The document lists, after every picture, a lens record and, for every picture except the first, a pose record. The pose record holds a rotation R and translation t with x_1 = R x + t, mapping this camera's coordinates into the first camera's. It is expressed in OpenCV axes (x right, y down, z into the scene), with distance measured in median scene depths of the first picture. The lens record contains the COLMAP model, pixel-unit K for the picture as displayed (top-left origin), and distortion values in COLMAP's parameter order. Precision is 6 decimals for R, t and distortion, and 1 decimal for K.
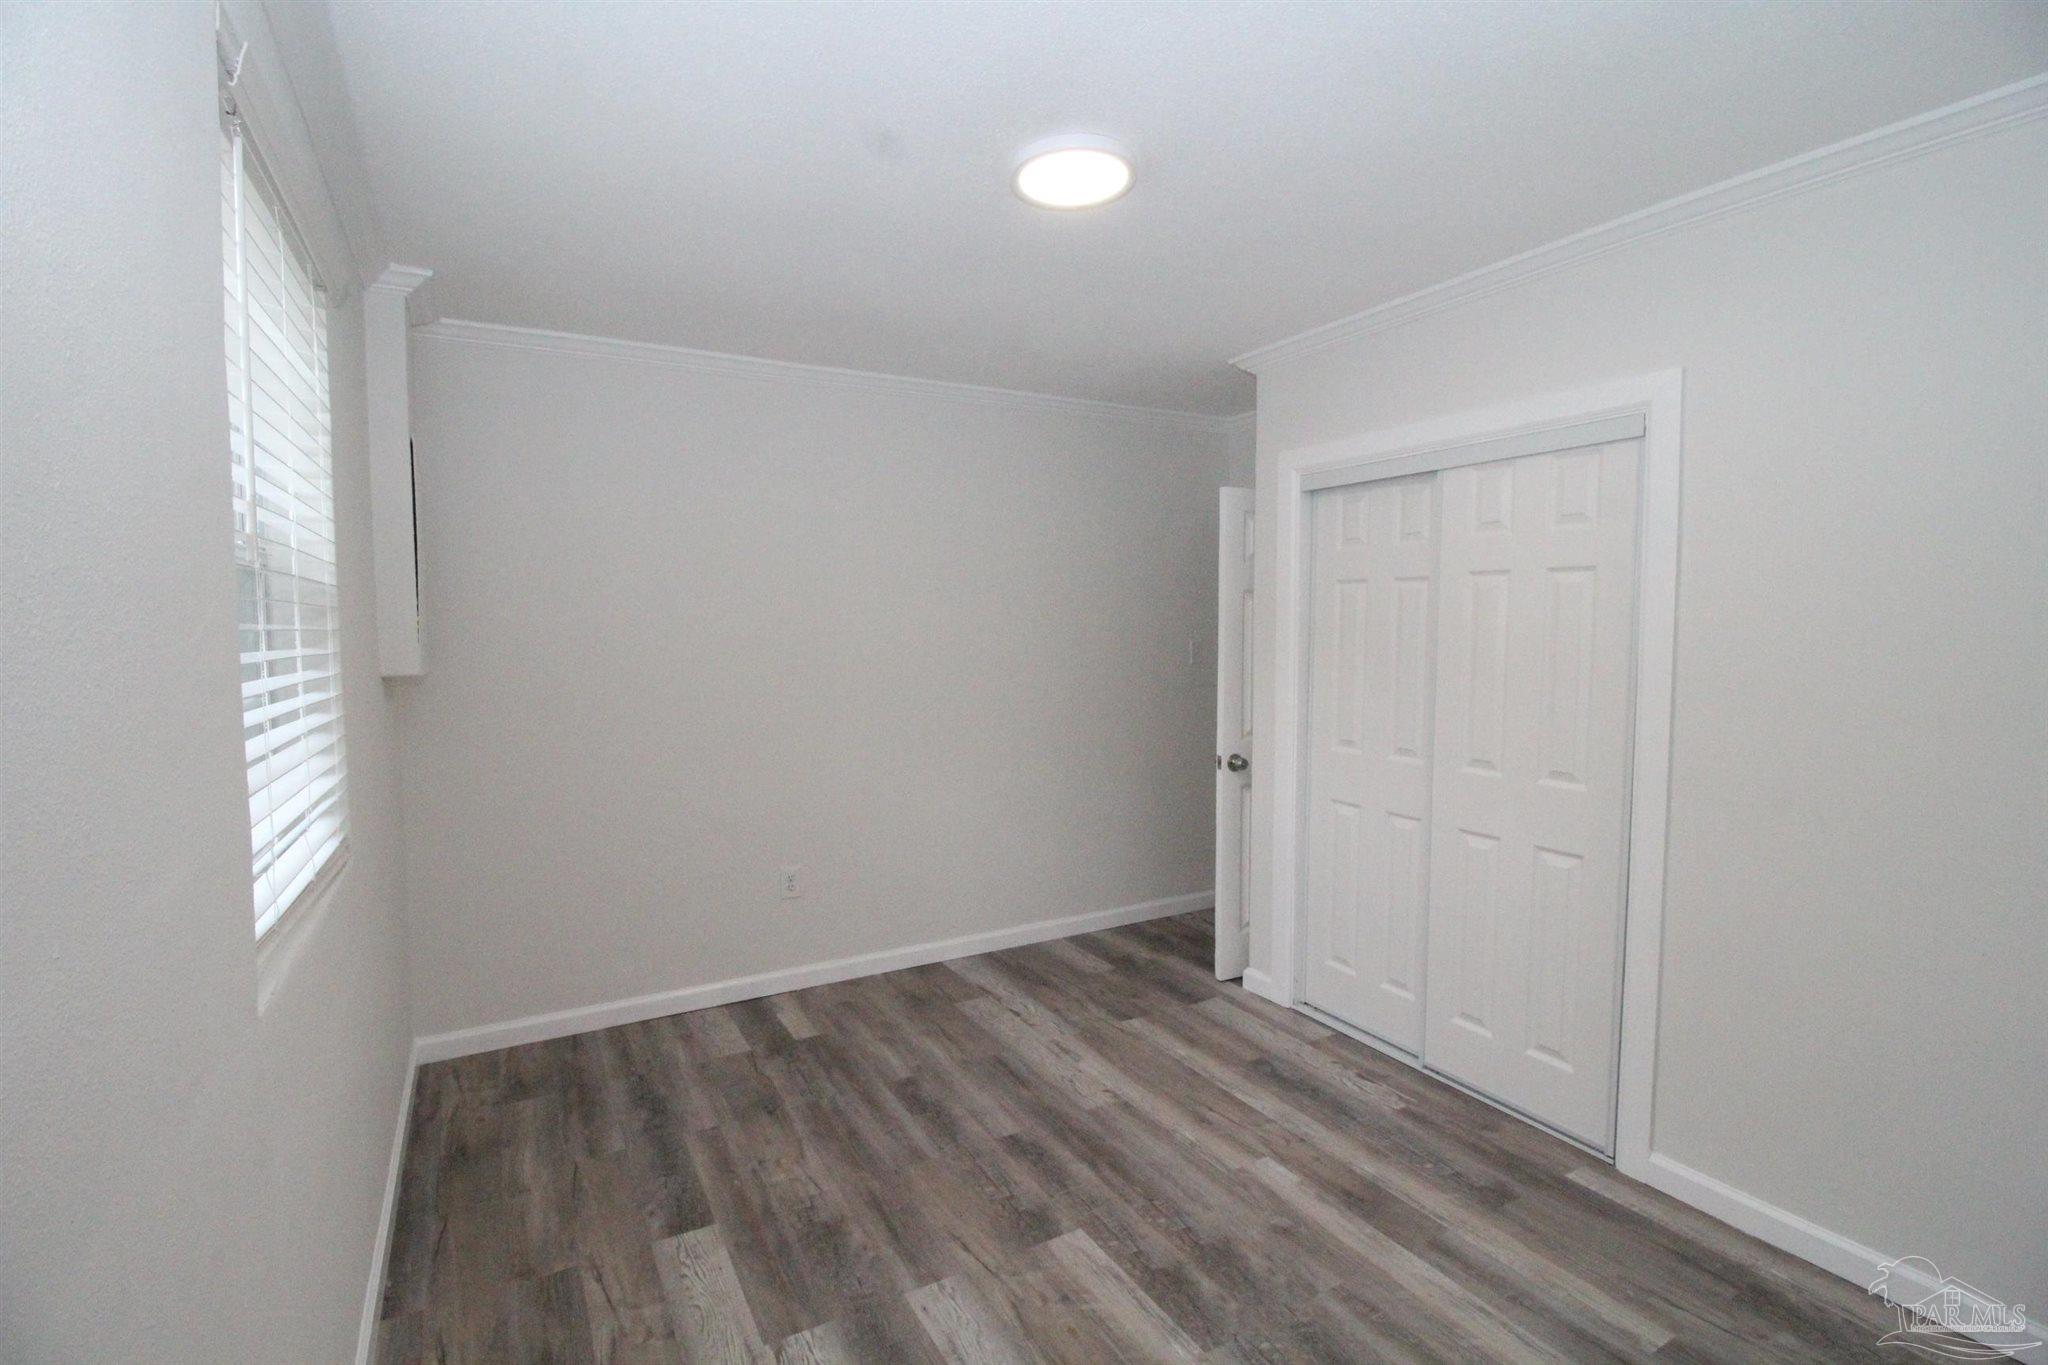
lens RADIAL K [[964.1, 0, 1008.8], [0, 964.1, 694.5], [0, 0, 1]] dist [-0.003904, -0.000558]
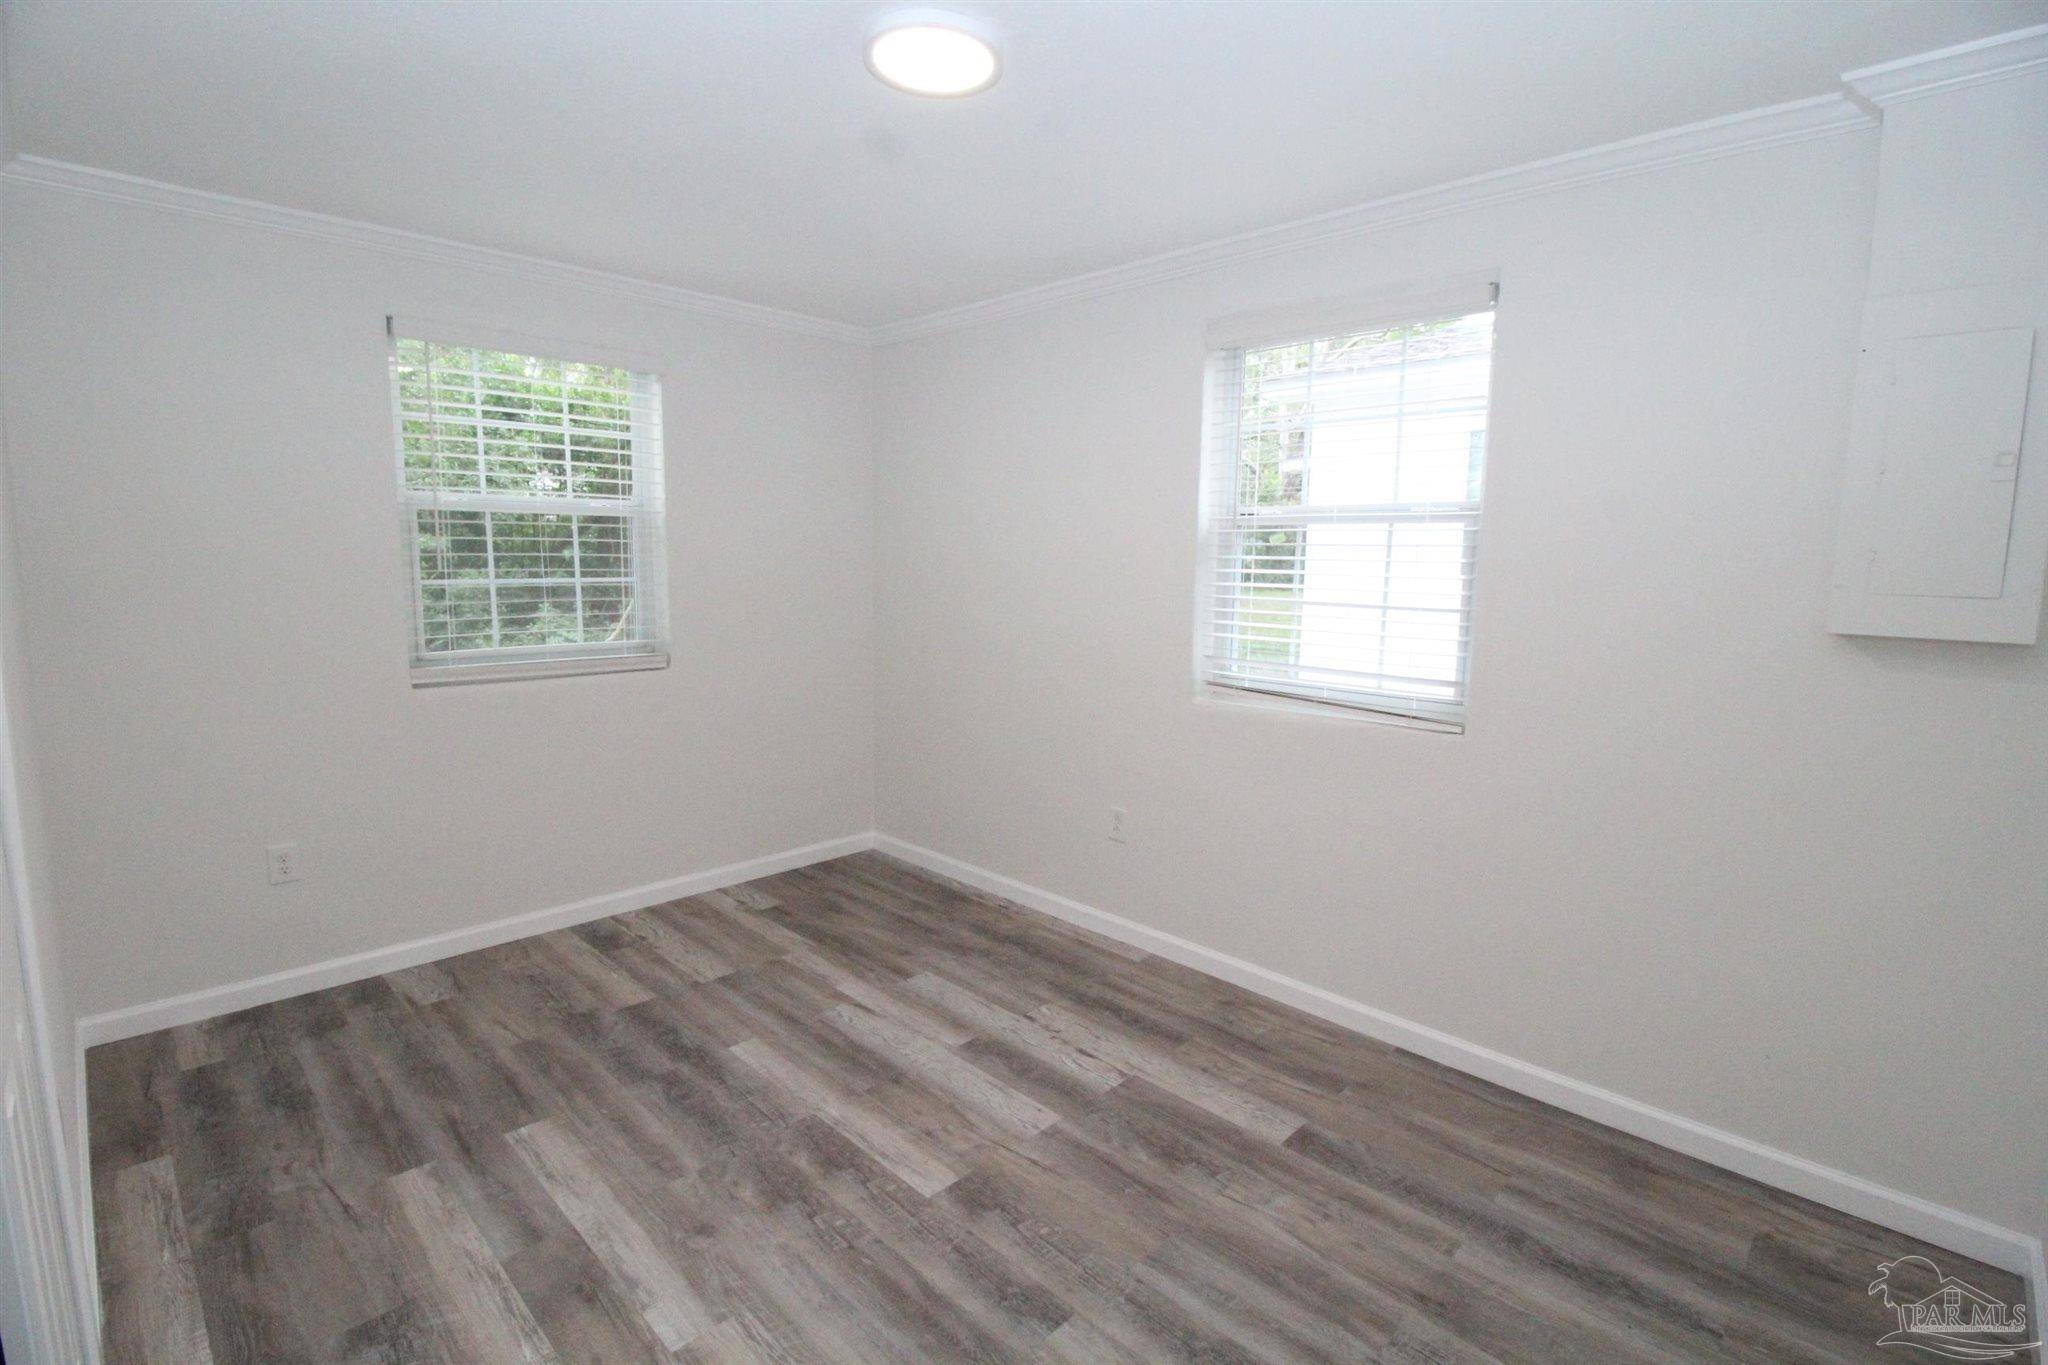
lens RADIAL K [[964.1, 0, 1042.8], [0, 964.1, 690.1], [0, 0, 1]] dist [-0.003904, -0.000558]
pose [[-0.951450, 0.032341, -0.306099, 0.238895], [-0.033480, 0.977690, 0.207366, -0.130979], [0.305977, 0.207546, -0.929141, 1.801025]]
